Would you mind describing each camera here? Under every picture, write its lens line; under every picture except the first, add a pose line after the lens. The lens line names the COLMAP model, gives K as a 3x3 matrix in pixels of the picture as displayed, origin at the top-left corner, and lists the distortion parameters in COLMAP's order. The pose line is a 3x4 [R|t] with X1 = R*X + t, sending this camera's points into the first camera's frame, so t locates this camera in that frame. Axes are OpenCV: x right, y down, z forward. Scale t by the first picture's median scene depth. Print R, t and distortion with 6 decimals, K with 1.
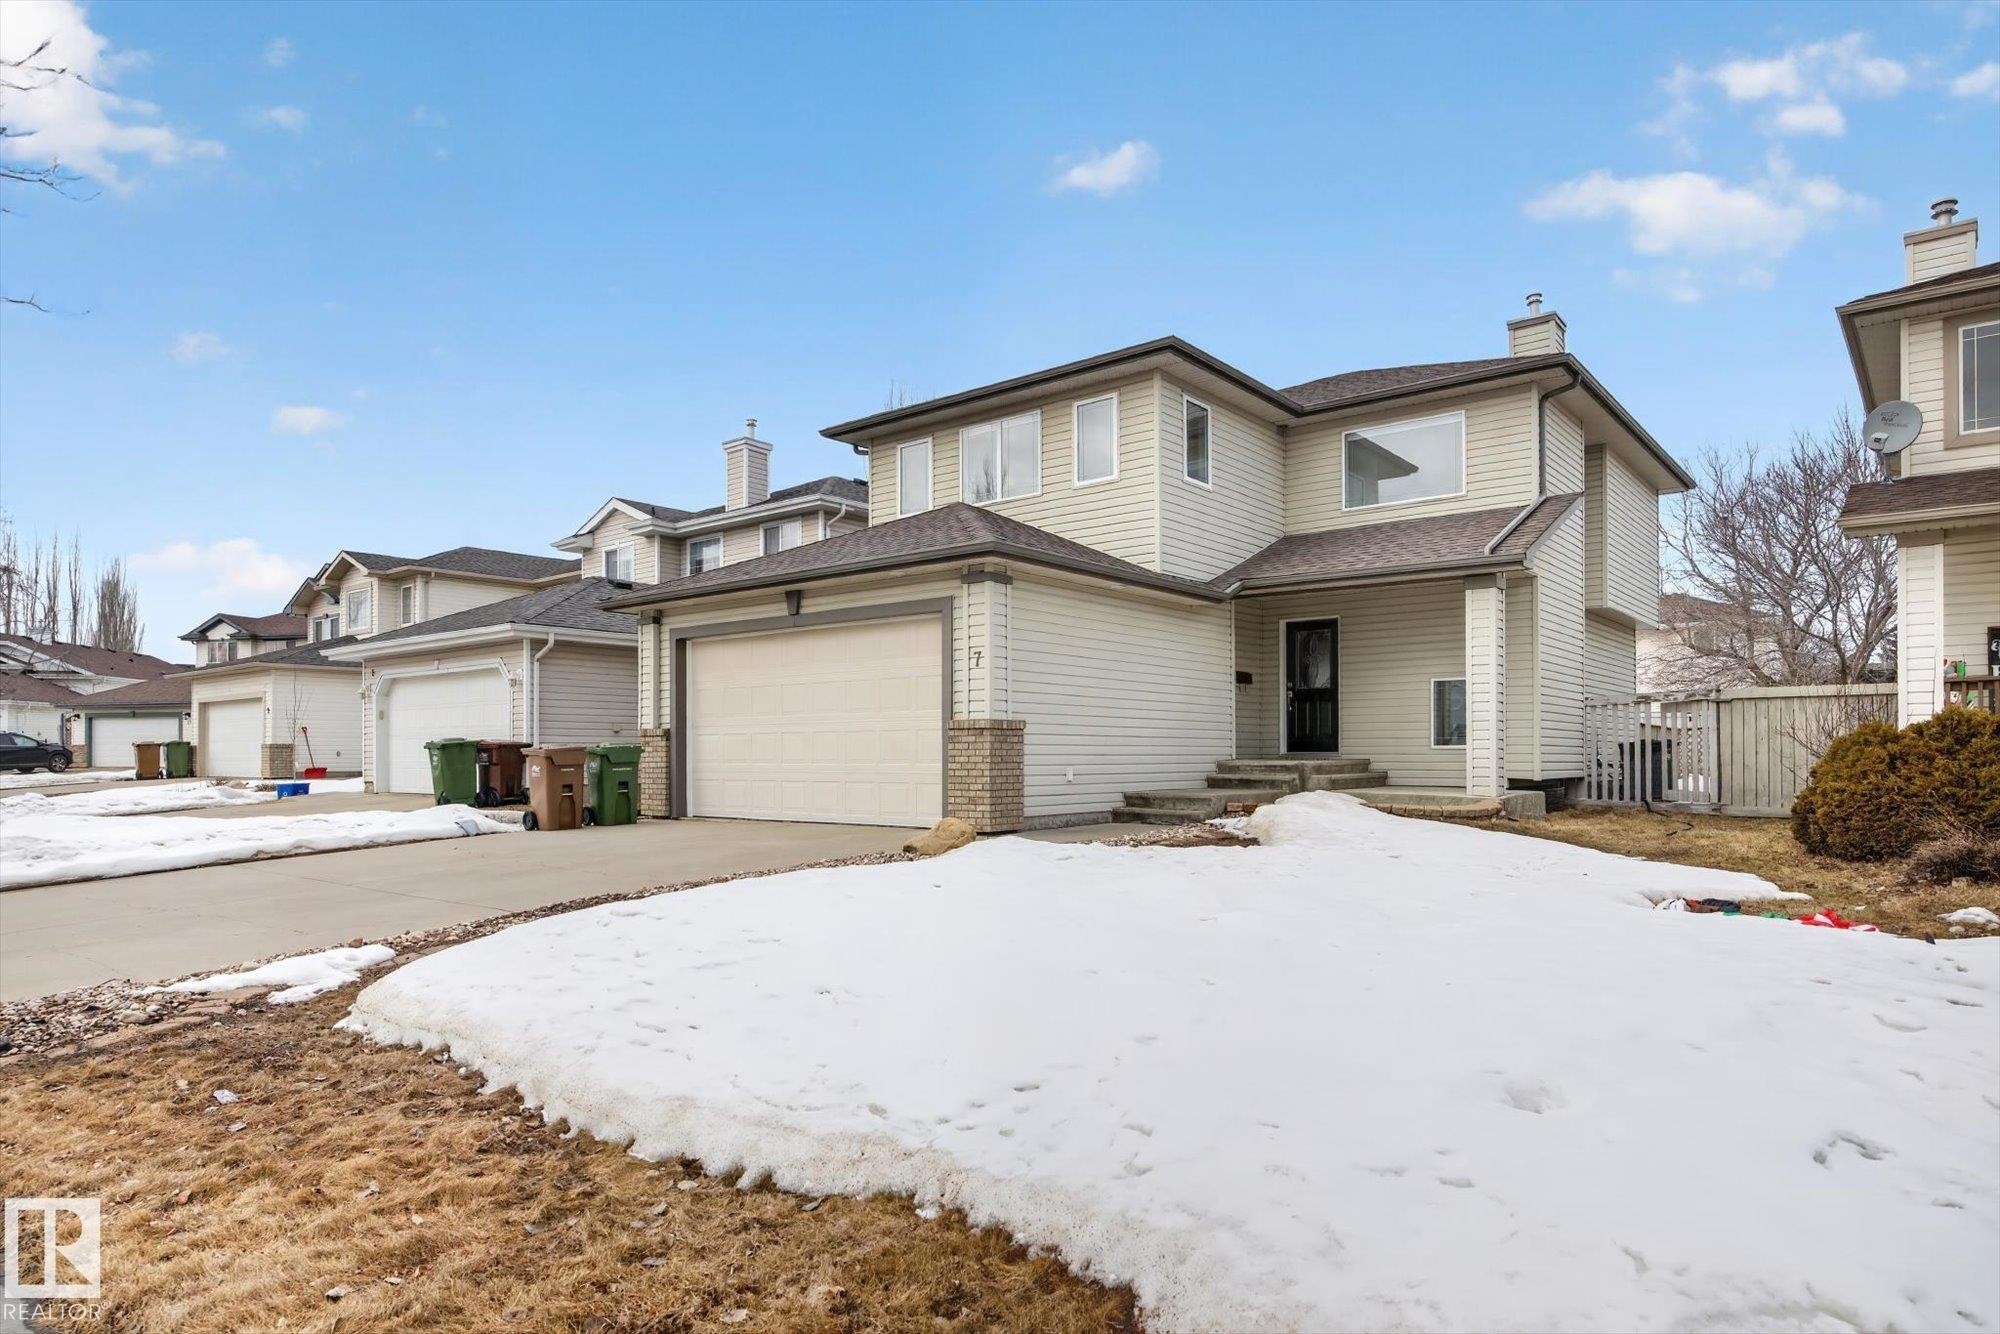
lens RADIAL K [[1167.6, 0, 996.1], [0, 1167.6, 746.0], [0, 0, 1]] dist [-0.002775, -0.003037]
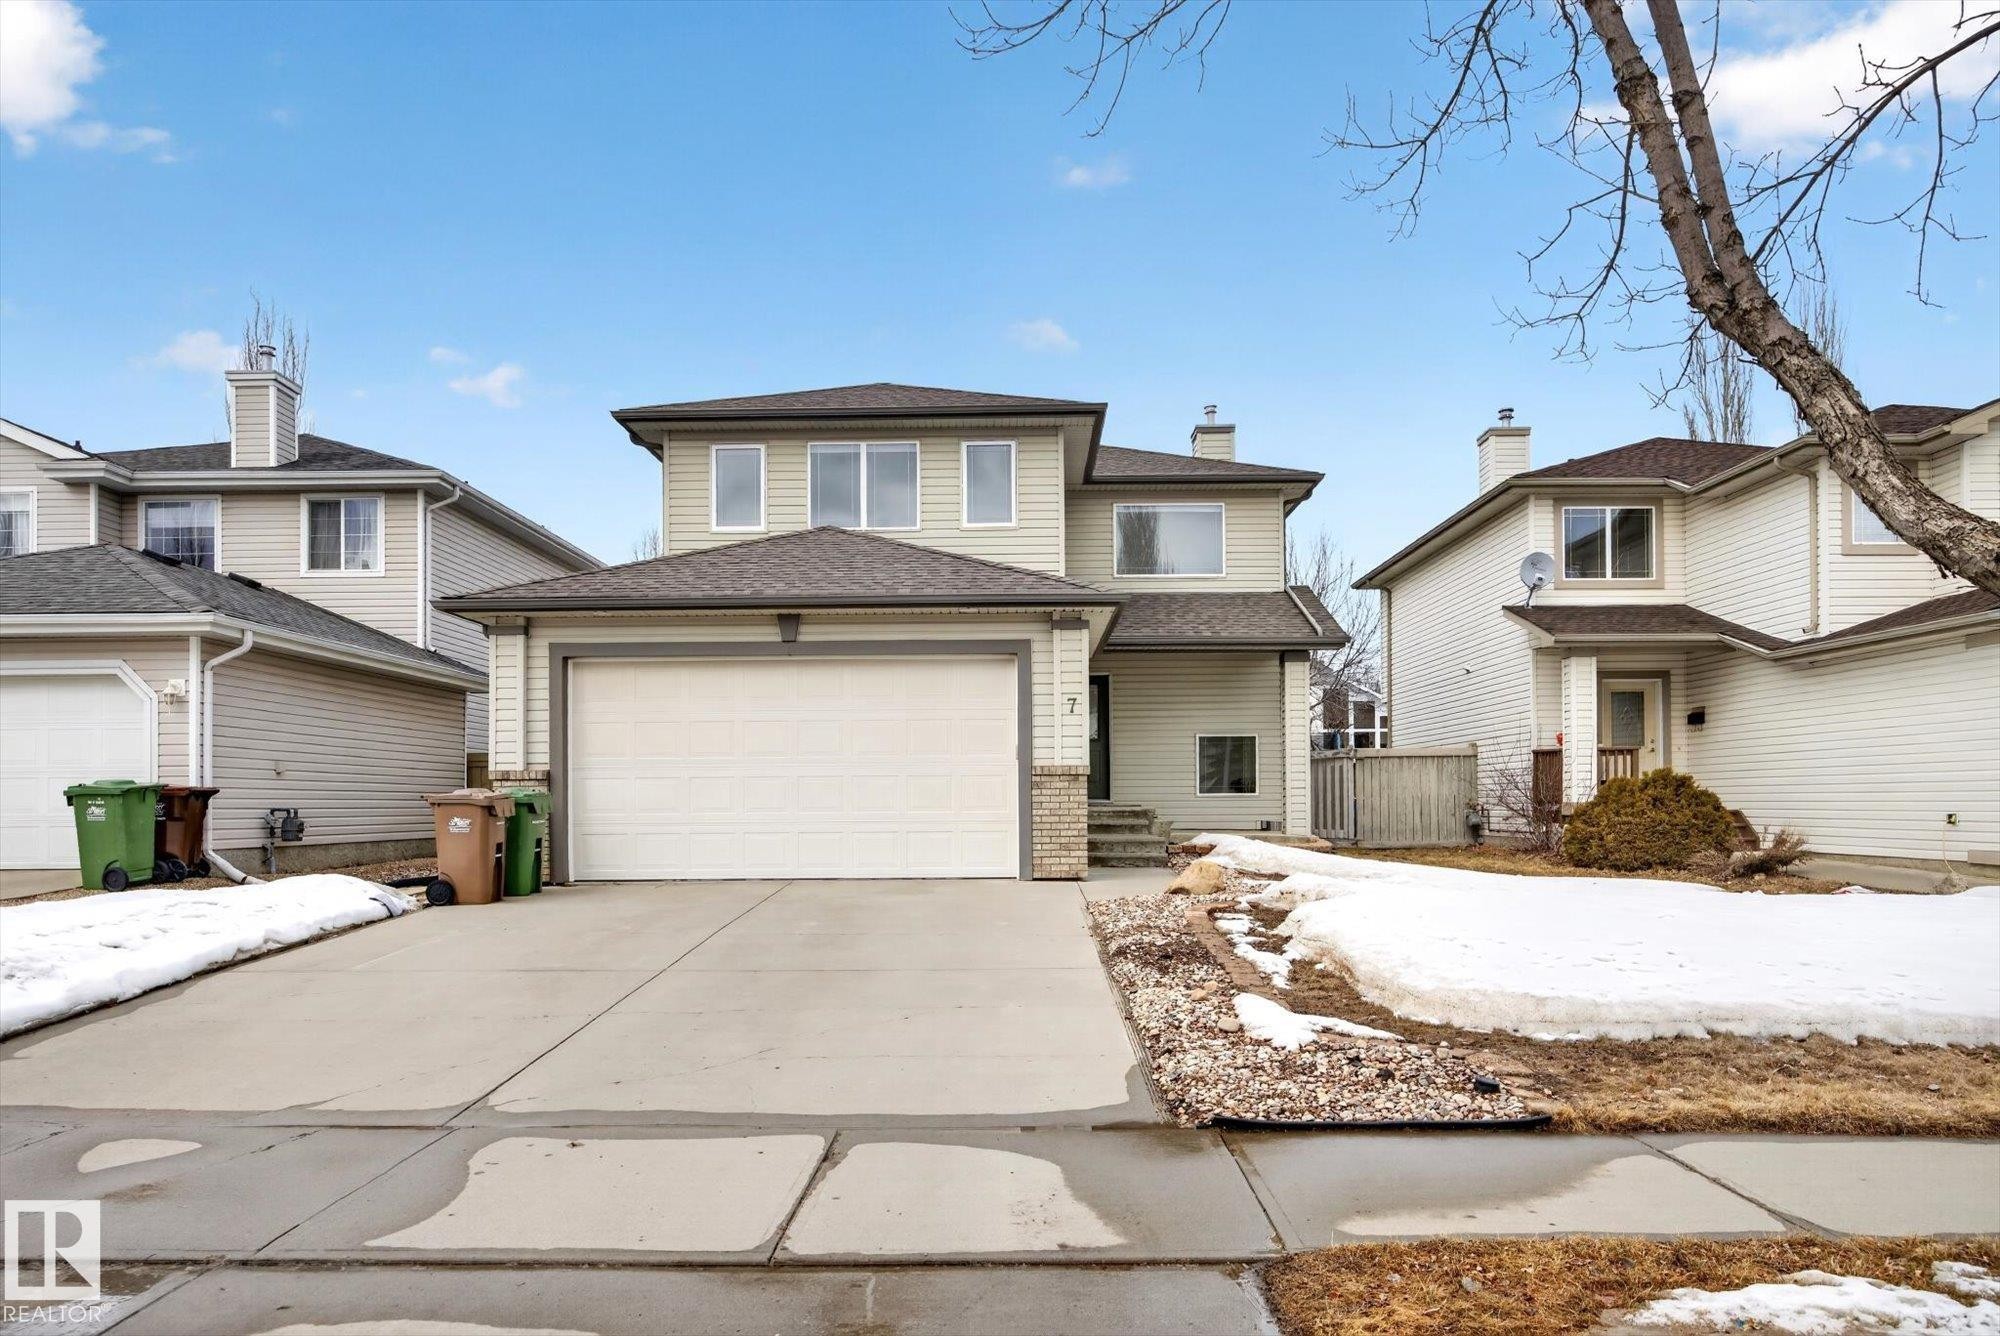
lens RADIAL K [[1314.6, 0, 1011.2], [0, 1314.6, 799.5], [0, 0, 1]] dist [-0.006546, 0.001921]
pose [[0.780463, -0.001154, 0.625201, -0.607895], [0.000826, 0.999999, 0.000815, 0.004340], [-0.625201, -0.000120, 0.780463, 0.121118]]
